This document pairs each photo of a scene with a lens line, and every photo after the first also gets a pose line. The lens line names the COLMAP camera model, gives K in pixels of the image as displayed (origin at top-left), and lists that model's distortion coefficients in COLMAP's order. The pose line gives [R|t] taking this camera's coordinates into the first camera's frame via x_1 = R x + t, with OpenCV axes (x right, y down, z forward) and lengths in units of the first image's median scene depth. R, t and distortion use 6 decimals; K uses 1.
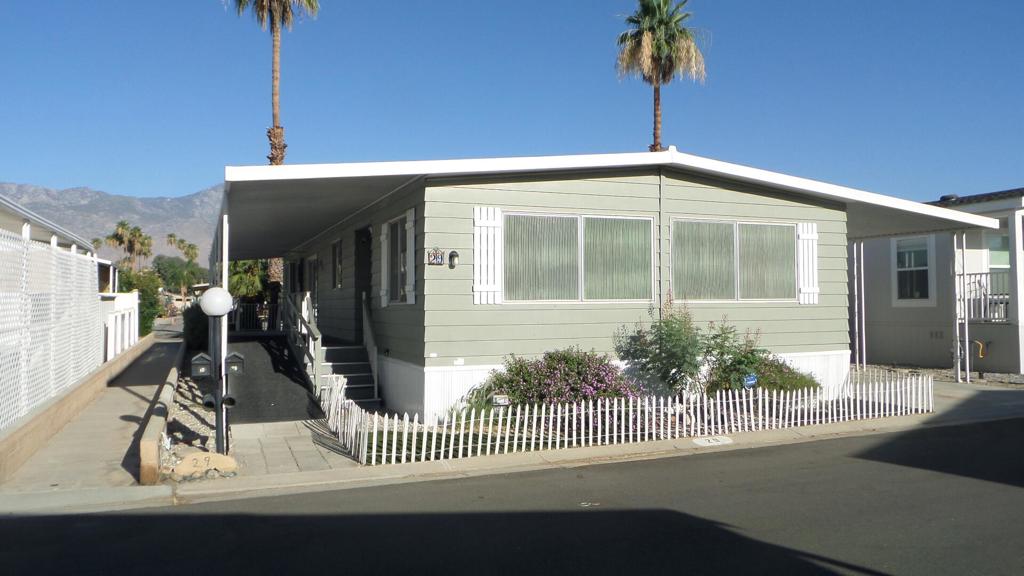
lens RADIAL K [[776.5, 0, 507.3], [0, 776.5, 293.4], [0, 0, 1]] dist [-0.030650, 0.007457]
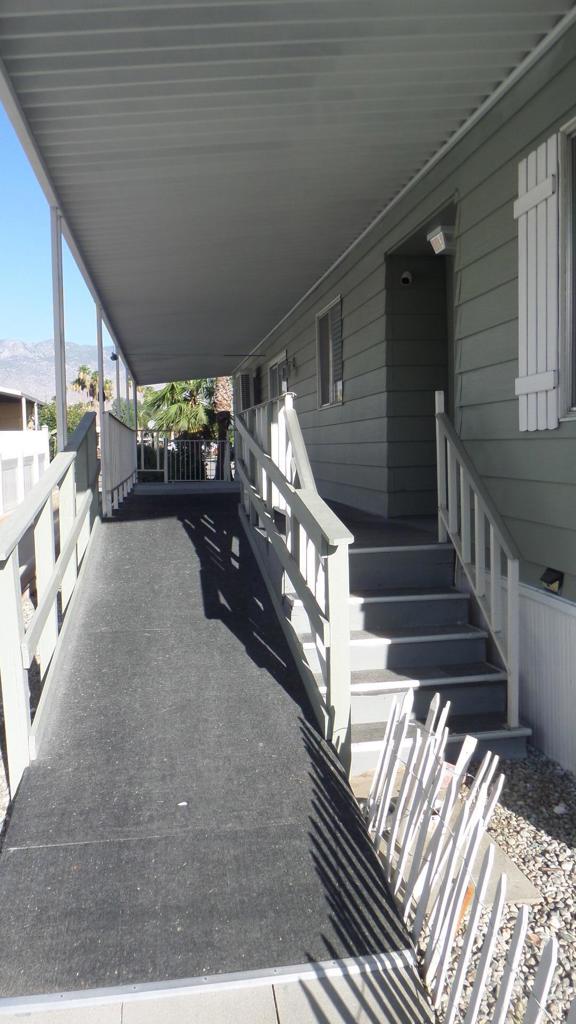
lens RADIAL K [[776.5, 0, 285.5], [0, 776.5, 508.0], [0, 0, 1]] dist [-0.030650, 0.007457]
pose [[0.975386, -0.002222, -0.220493, -0.169088], [0.024110, 0.995029, 0.096627, 0.014465], [0.219182, -0.099564, 0.970591, 0.610260]]
